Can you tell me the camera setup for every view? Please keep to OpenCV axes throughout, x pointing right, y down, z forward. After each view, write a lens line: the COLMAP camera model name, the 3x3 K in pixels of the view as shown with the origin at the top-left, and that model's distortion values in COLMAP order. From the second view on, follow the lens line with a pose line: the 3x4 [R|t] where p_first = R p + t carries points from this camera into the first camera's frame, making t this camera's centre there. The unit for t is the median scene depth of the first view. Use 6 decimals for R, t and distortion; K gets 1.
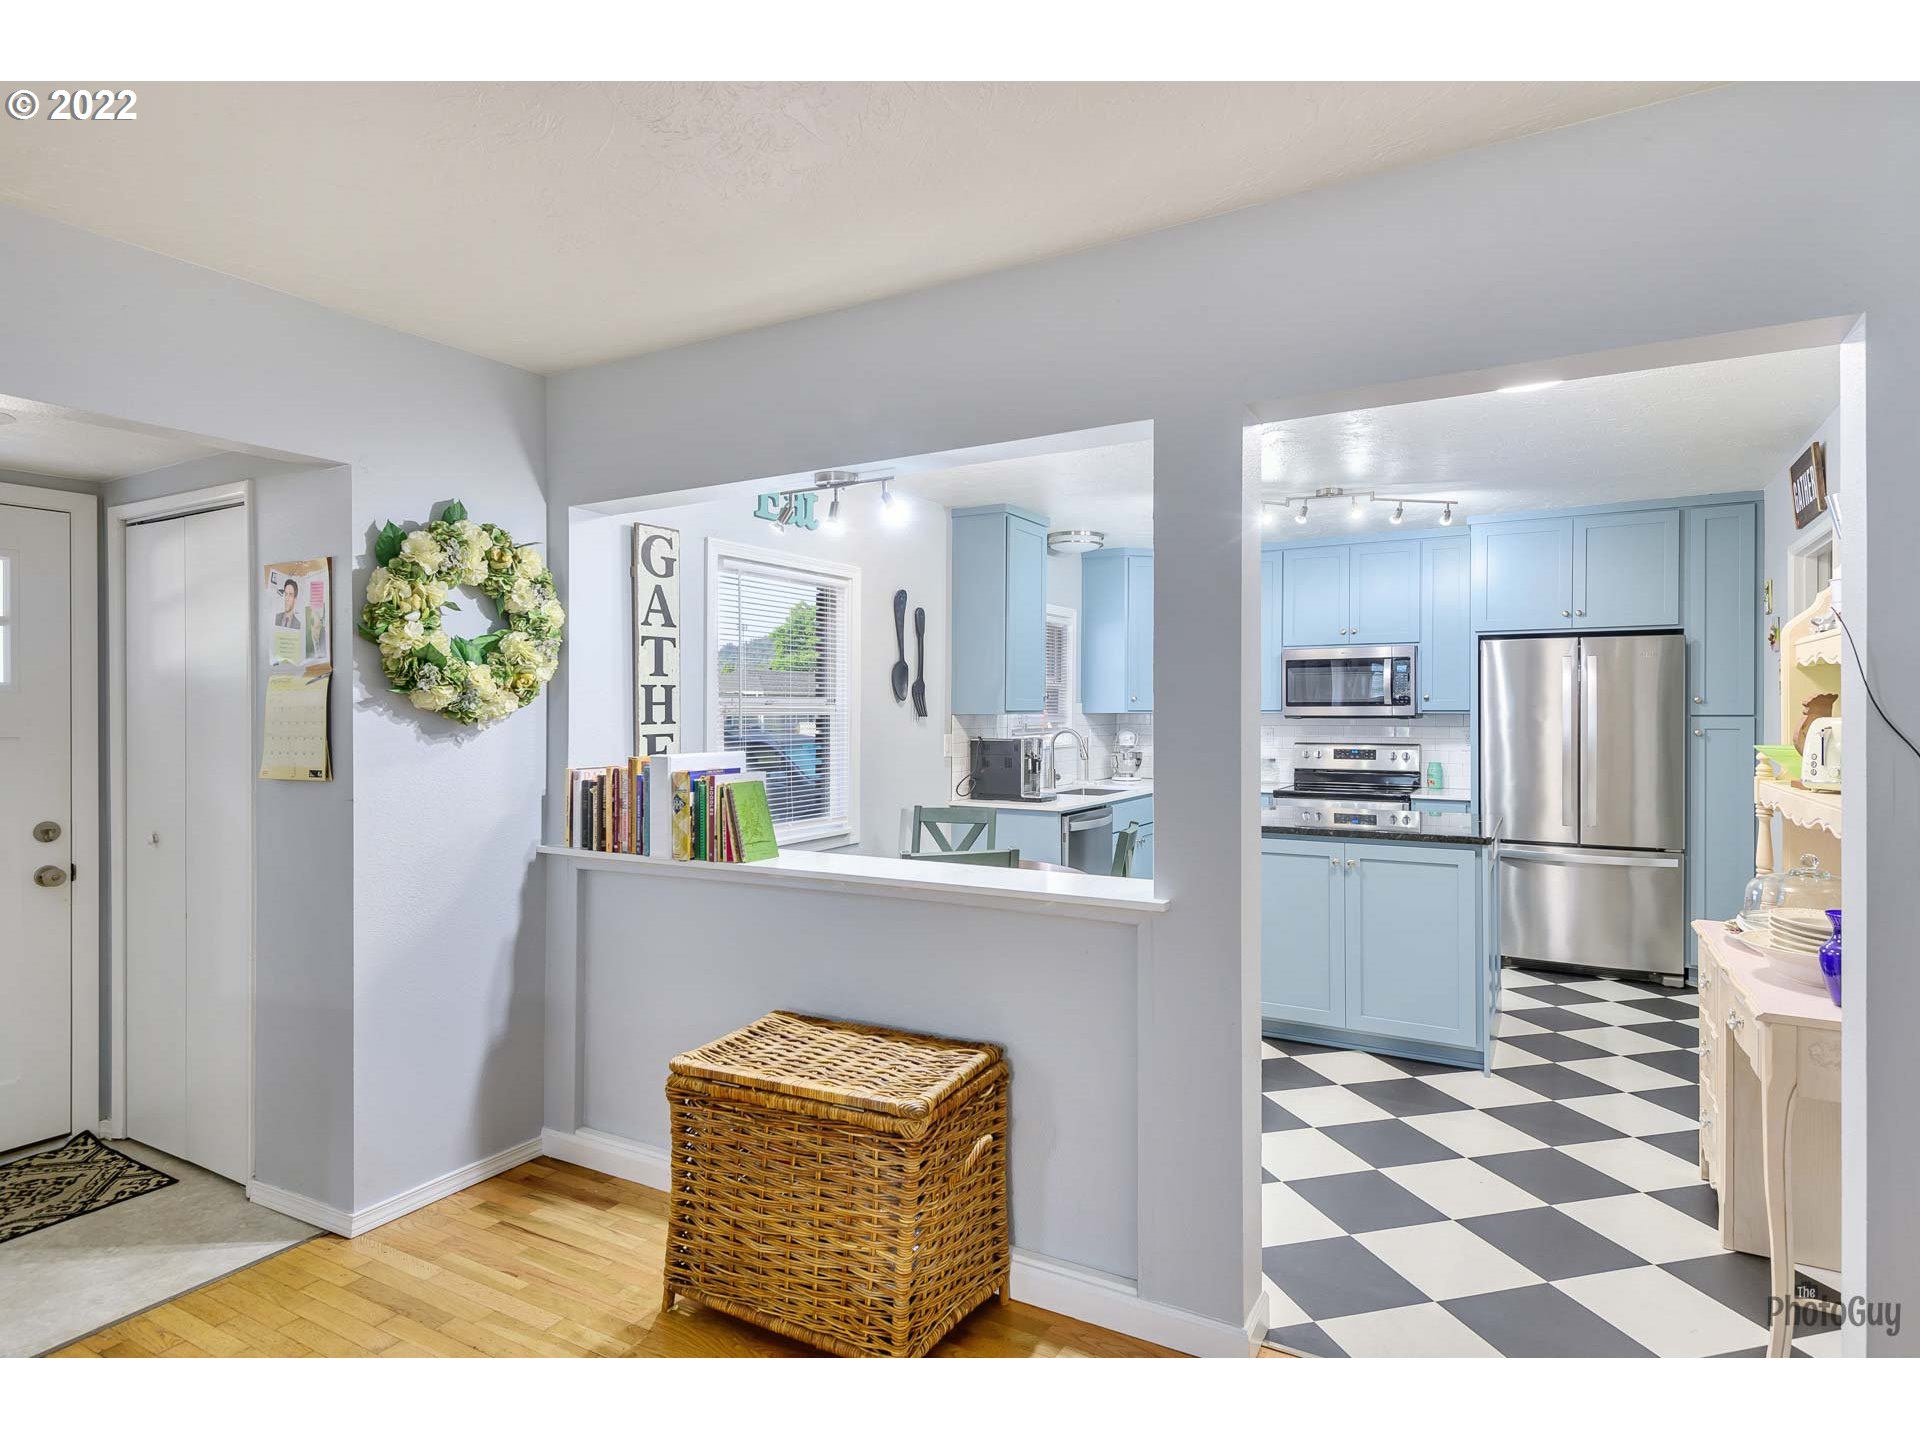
lens RADIAL K [[1044.0, 0, 960.0], [0, 1044.0, 720.0], [0, 0, 1]] dist [0.002135, -0.000205]
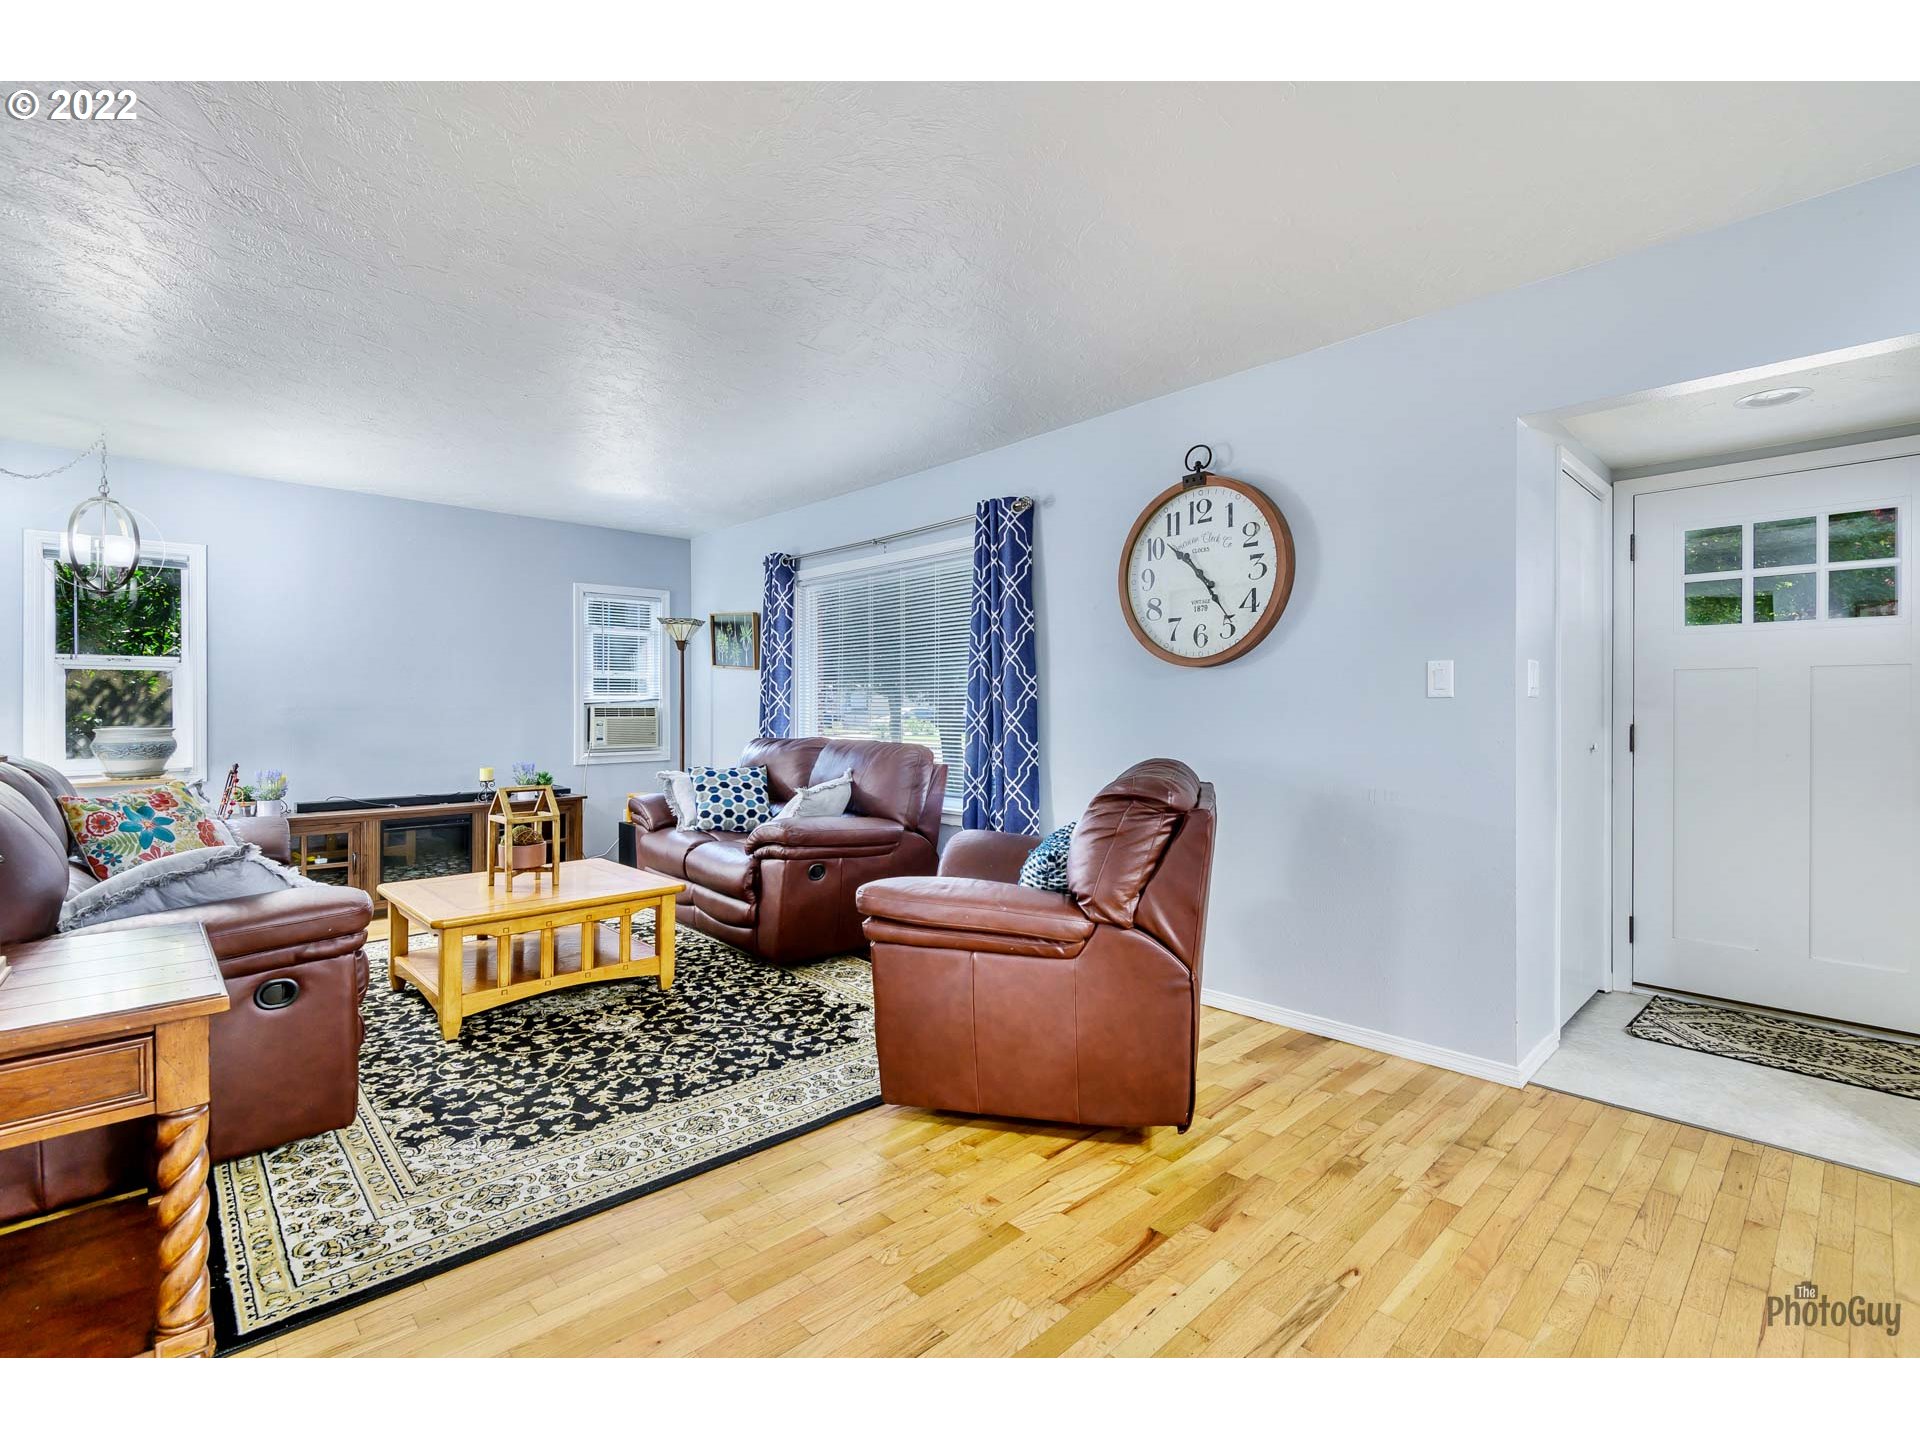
lens RADIAL K [[875.7, 0, 982.6], [0, 875.7, 717.1], [0, 0, 1]] dist [-0.000305, -0.000151]
pose [[-0.276834, 0.004312, -0.960908, 0.246013], [-0.005814, 0.999964, 0.006162, 0.069999], [0.960900, 0.007292, -0.276799, 0.293052]]
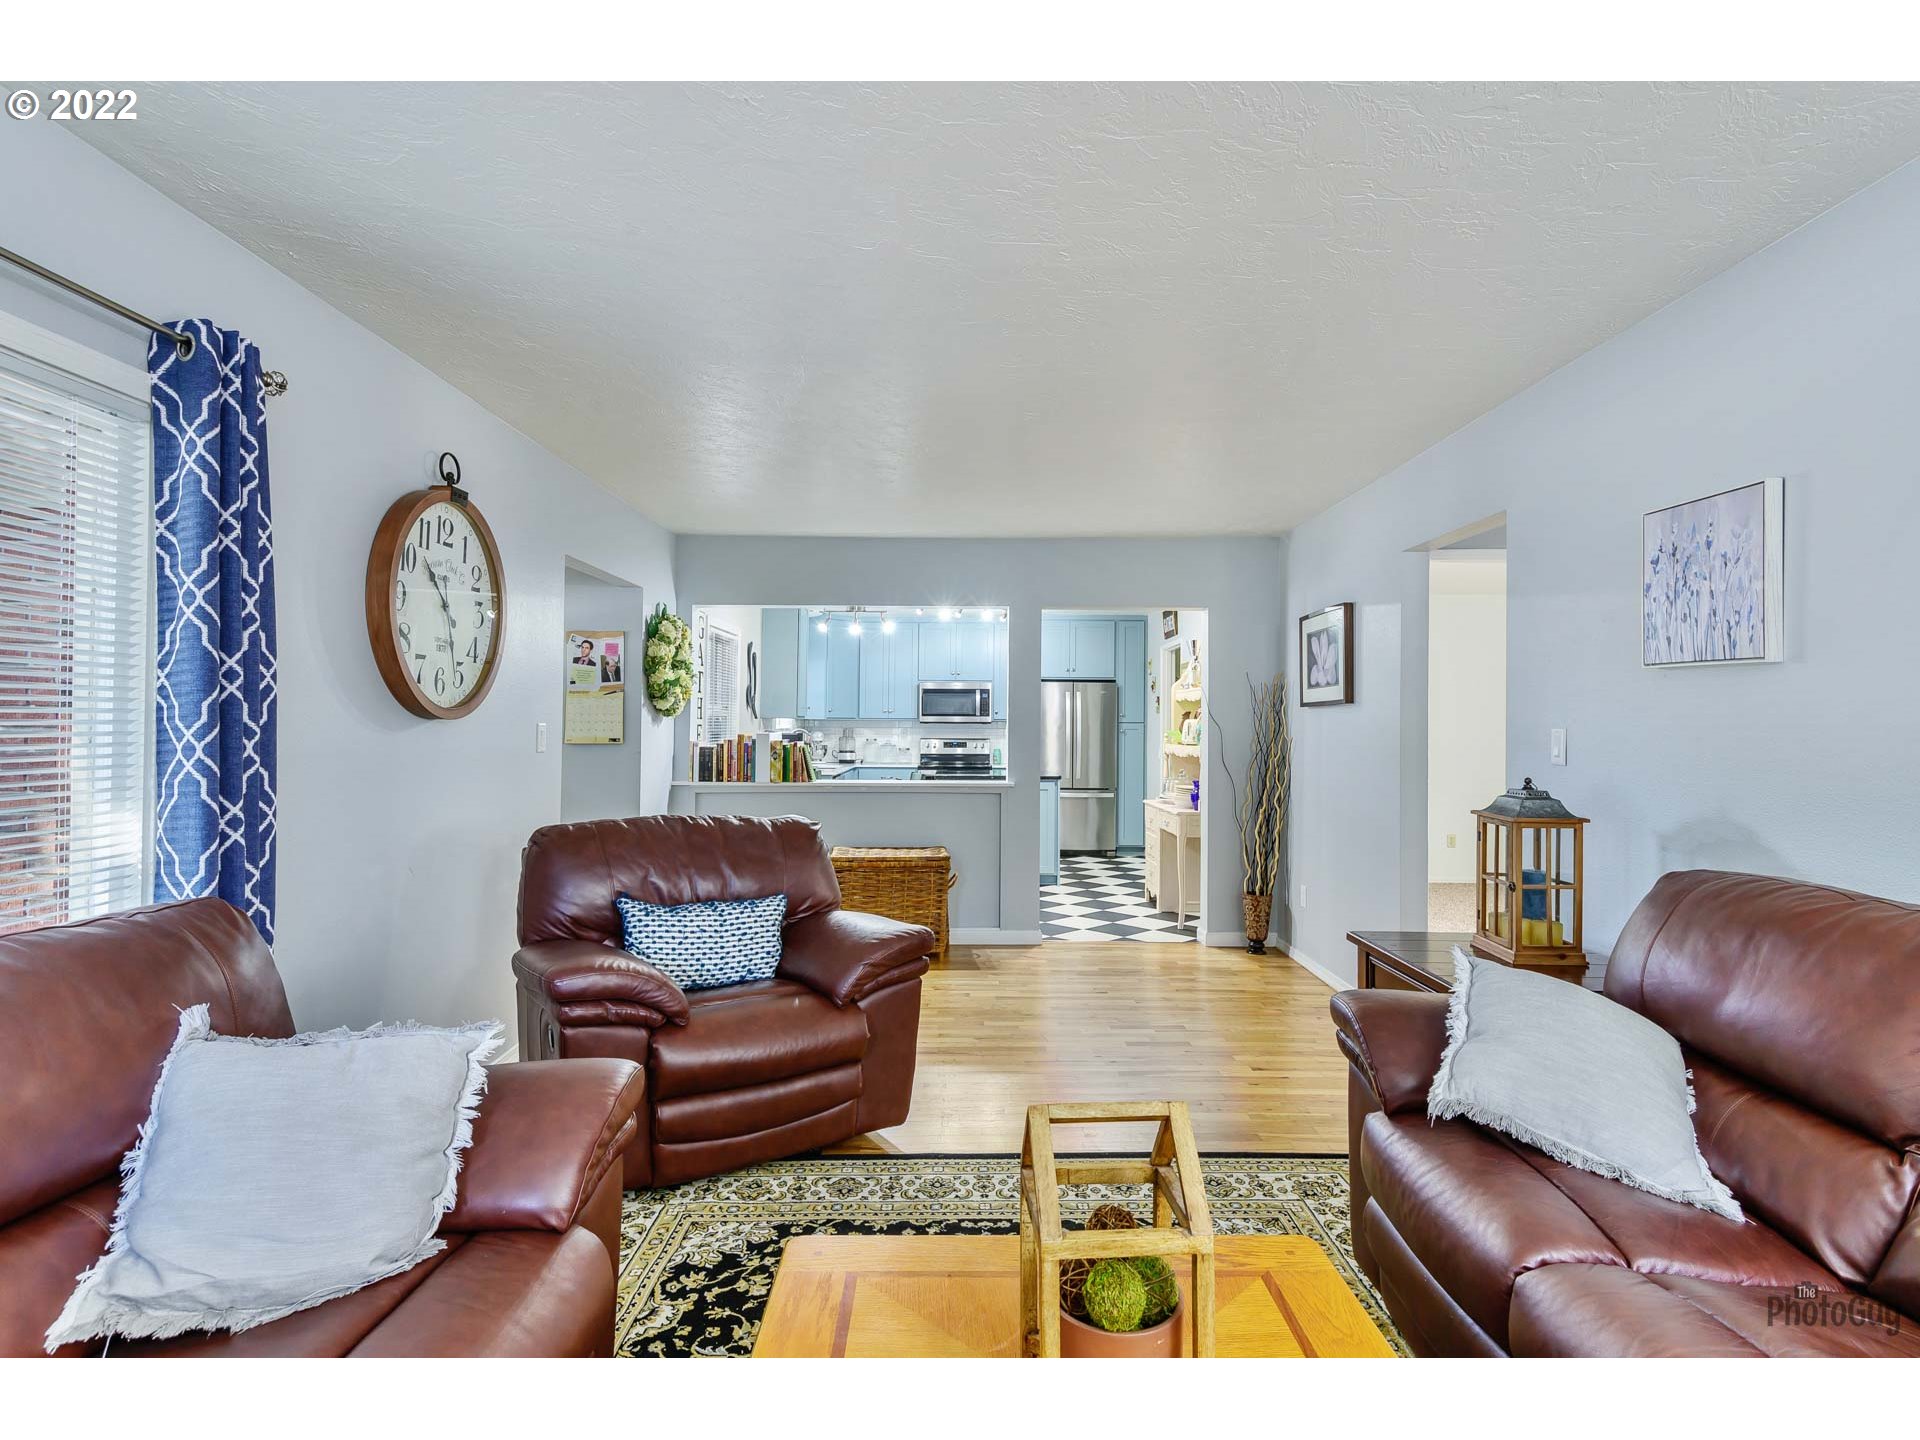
lens RADIAL K [[875.7, 0, 982.6], [0, 875.7, 717.1], [0, 0, 1]] dist [-0.000305, -0.000151]
pose [[0.870036, 0.009796, 0.492890, -0.705329], [-0.000998, 0.999836, -0.018109, 0.031424], [-0.492987, 0.015264, 0.869903, -0.672710]]
